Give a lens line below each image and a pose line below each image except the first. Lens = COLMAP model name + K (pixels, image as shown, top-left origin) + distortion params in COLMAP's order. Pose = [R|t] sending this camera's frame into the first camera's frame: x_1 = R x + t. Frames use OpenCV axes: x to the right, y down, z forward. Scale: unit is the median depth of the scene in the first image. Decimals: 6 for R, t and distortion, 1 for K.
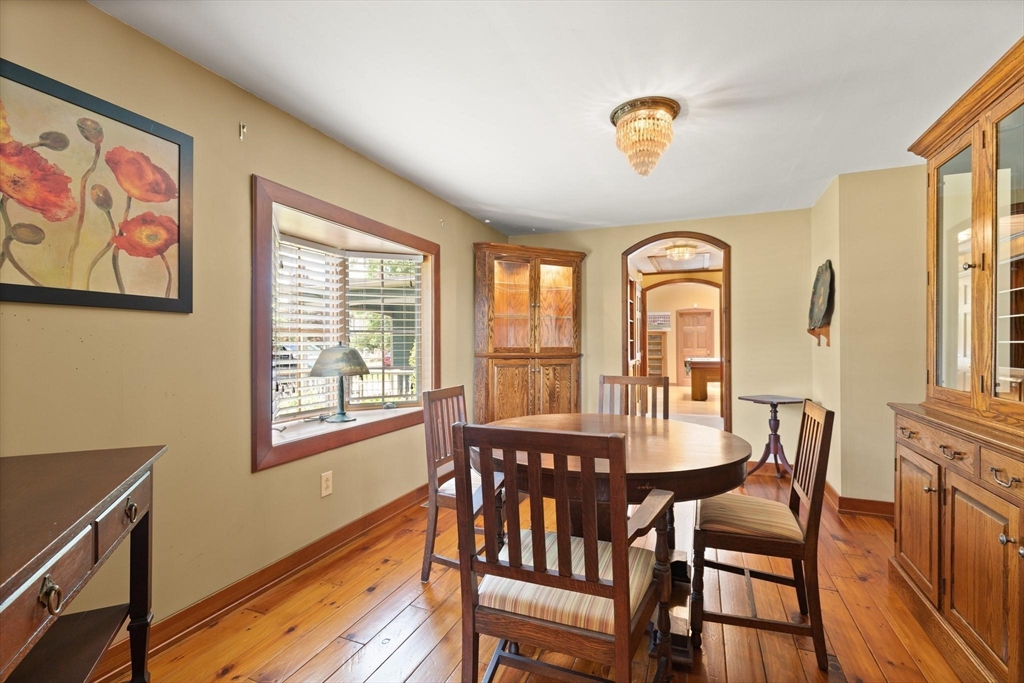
lens RADIAL K [[480.8, 0, 512.0], [0, 480.8, 341.5], [0, 0, 1]] dist [0.001447, -0.000011]
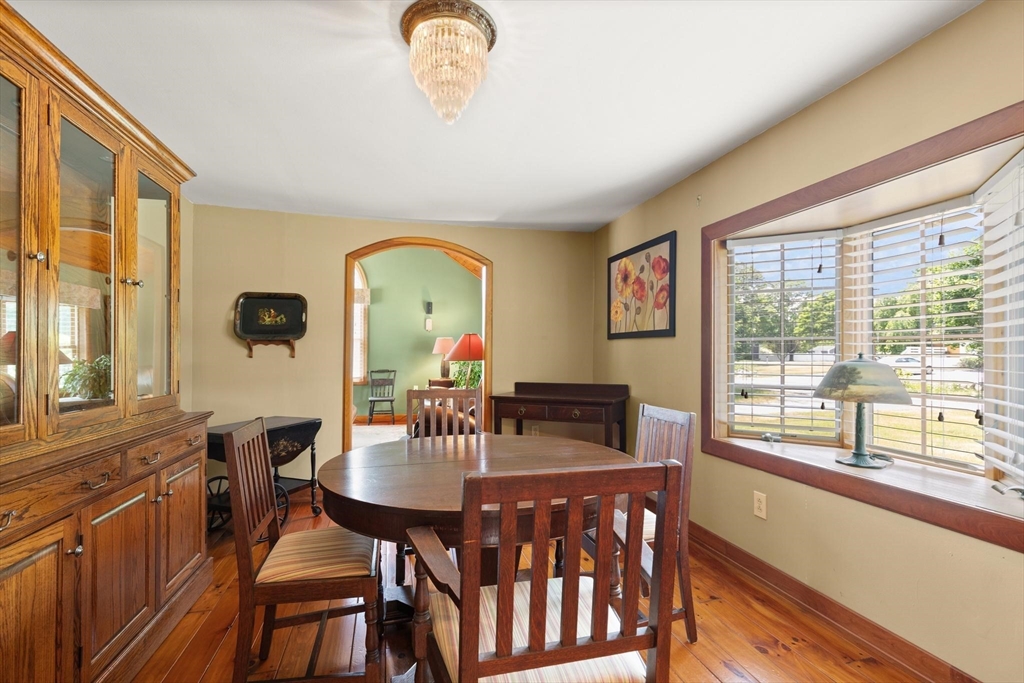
lens RADIAL K [[475.0, 0, 521.0], [0, 475.0, 351.5], [0, 0, 1]] dist [0.003025, -0.000118]
pose [[-0.795332, -0.005657, -0.606148, 0.506293], [-0.001864, 0.999975, -0.006887, 0.003660], [0.606171, -0.004348, -0.795322, 1.341734]]
